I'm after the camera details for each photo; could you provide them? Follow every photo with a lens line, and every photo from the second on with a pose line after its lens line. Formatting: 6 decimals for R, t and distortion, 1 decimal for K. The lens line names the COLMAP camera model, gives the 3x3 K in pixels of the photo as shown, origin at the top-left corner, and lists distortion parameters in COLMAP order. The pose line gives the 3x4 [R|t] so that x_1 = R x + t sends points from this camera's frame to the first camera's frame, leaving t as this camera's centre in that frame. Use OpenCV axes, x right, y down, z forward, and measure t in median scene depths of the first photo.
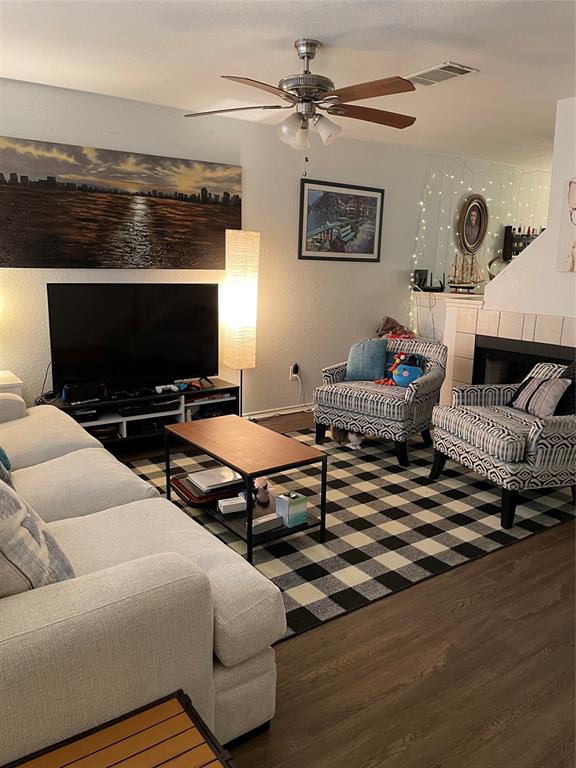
lens RADIAL K [[578.5, 0, 287.1], [0, 578.5, 385.3], [0, 0, 1]] dist [0.084726, -0.104374]
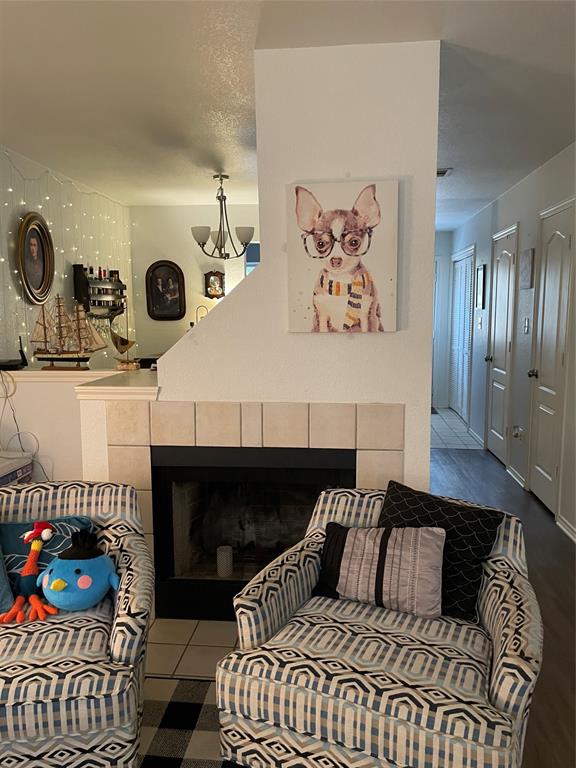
lens RADIAL K [[578.5, 0, 289.3], [0, 578.5, 386.4], [0, 0, 1]] dist [0.084726, -0.104374]
pose [[0.645318, -0.119088, 0.754575, -0.004125], [0.177650, 0.984088, 0.003383, -0.103216], [-0.742971, 0.131867, 0.656205, 0.448841]]
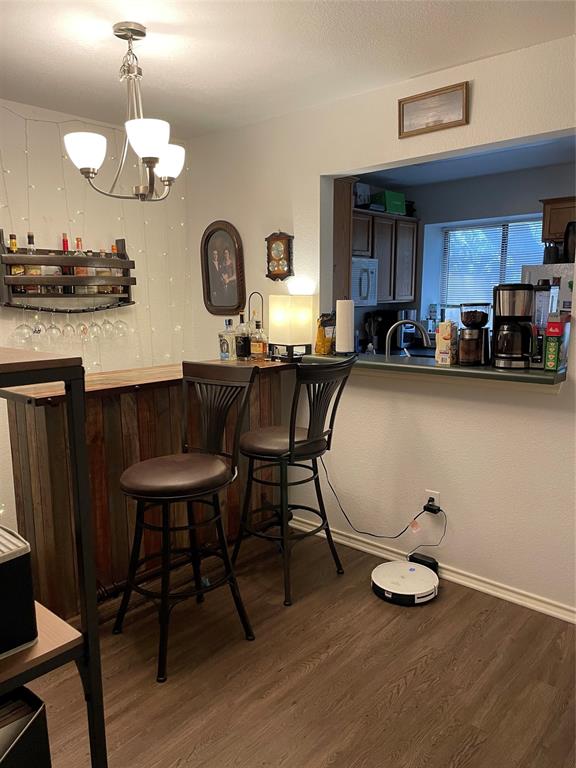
lens RADIAL K [[578.5, 0, 290.4], [0, 578.5, 380.9], [0, 0, 1]] dist [0.084726, -0.104374]
pose [[0.970464, -0.056235, 0.234601, 0.584159], [0.071435, 0.995827, -0.056798, -0.135506], [-0.230428, 0.071880, 0.970431, 0.617094]]
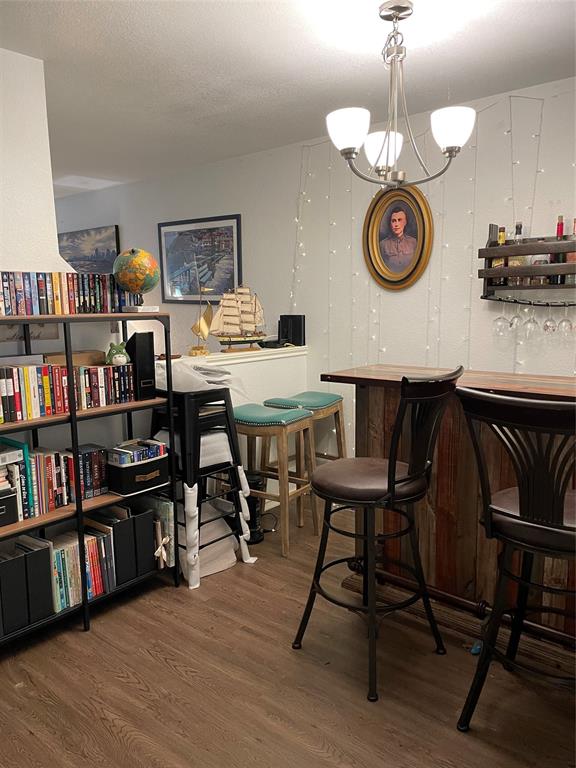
lens RADIAL K [[578.5, 0, 289.7], [0, 578.5, 385.7], [0, 0, 1]] dist [0.084726, -0.104374]
pose [[0.259941, 0.130079, -0.956823, 0.965919], [-0.177506, 0.980436, 0.085066, -0.187638], [0.949169, 0.147729, 0.277946, 0.882413]]
